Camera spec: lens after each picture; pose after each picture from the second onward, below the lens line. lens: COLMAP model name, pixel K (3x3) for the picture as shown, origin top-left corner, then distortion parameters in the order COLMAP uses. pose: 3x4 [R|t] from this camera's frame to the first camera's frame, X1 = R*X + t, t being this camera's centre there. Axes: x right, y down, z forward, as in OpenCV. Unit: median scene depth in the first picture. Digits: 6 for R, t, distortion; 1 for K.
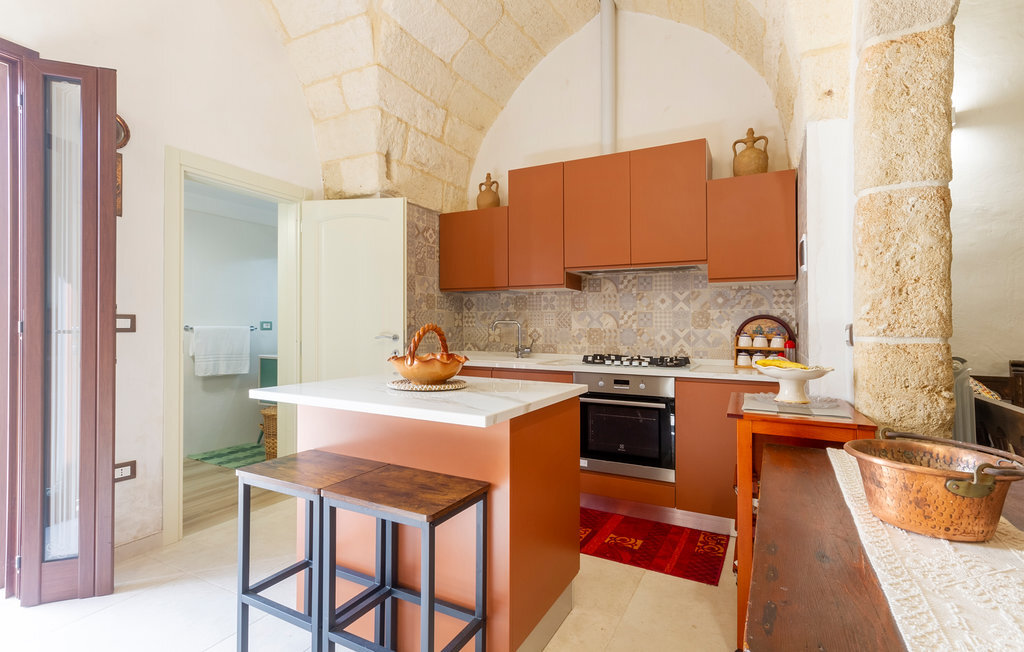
lens RADIAL K [[481.0, 0, 514.6], [0, 481.0, 333.0], [0, 0, 1]] dist [0.004708, -0.000490]
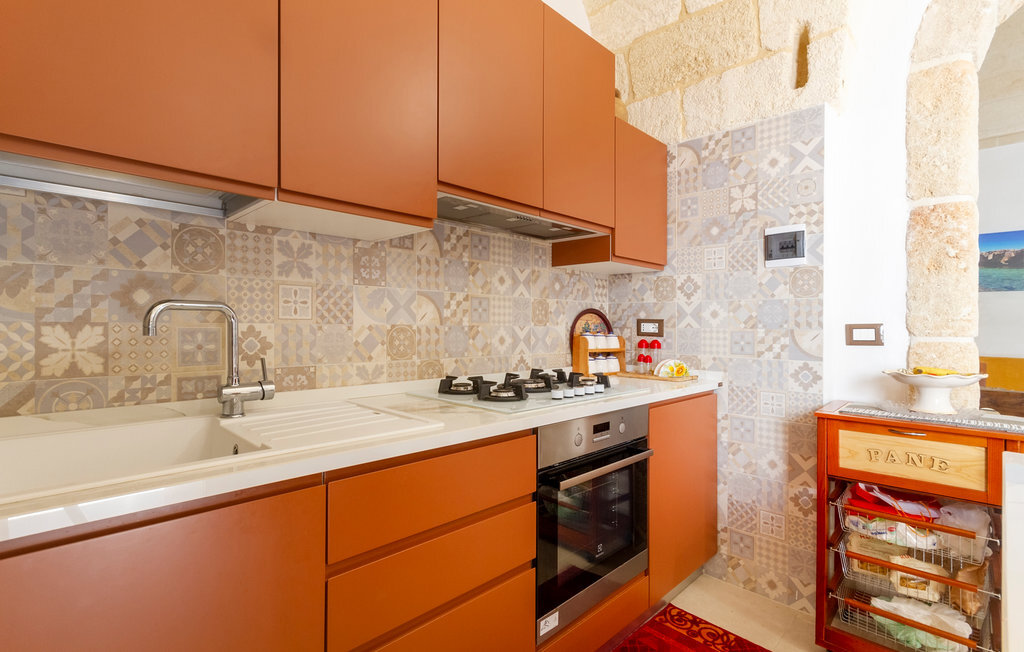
lens RADIAL K [[481.0, 0, 513.2], [0, 481.0, 326.6], [0, 0, 1]] dist [0.004708, -0.000490]
pose [[0.303317, -0.008499, 0.952852, -0.260720], [0.002191, 0.999964, 0.008222, -0.012222], [-0.952887, -0.000407, 0.303324, 0.774288]]
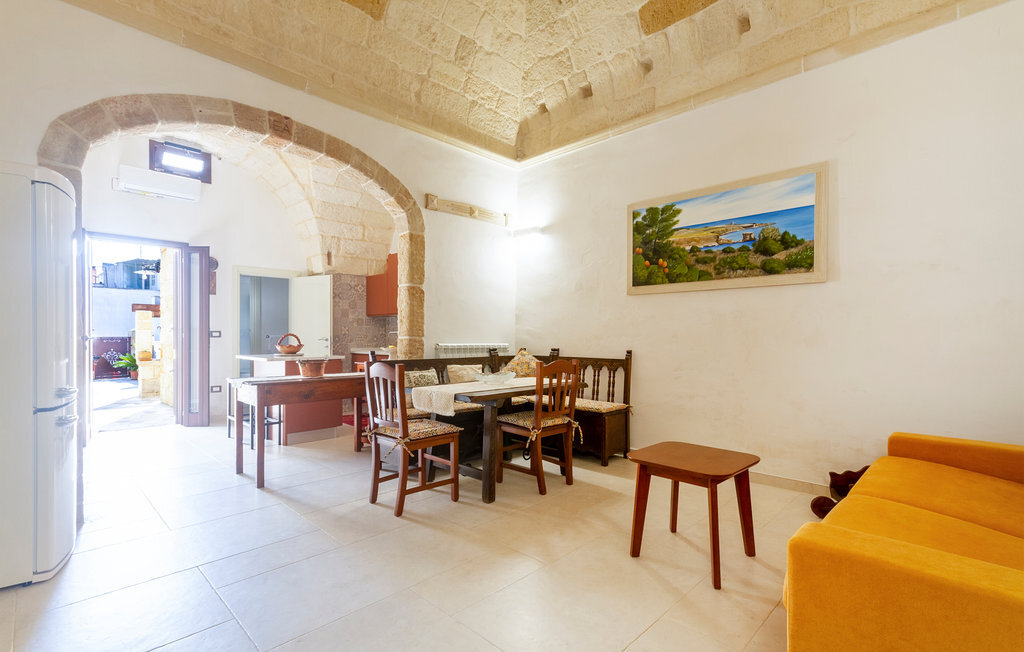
lens RADIAL K [[481.0, 0, 515.9], [0, 481.0, 340.7], [0, 0, 1]] dist [0.004708, -0.000490]
pose [[0.956995, -0.004402, -0.290070, 1.149952], [0.004152, 0.999990, -0.001477, 0.019926], [0.290074, 0.000209, 0.957004, -0.798714]]
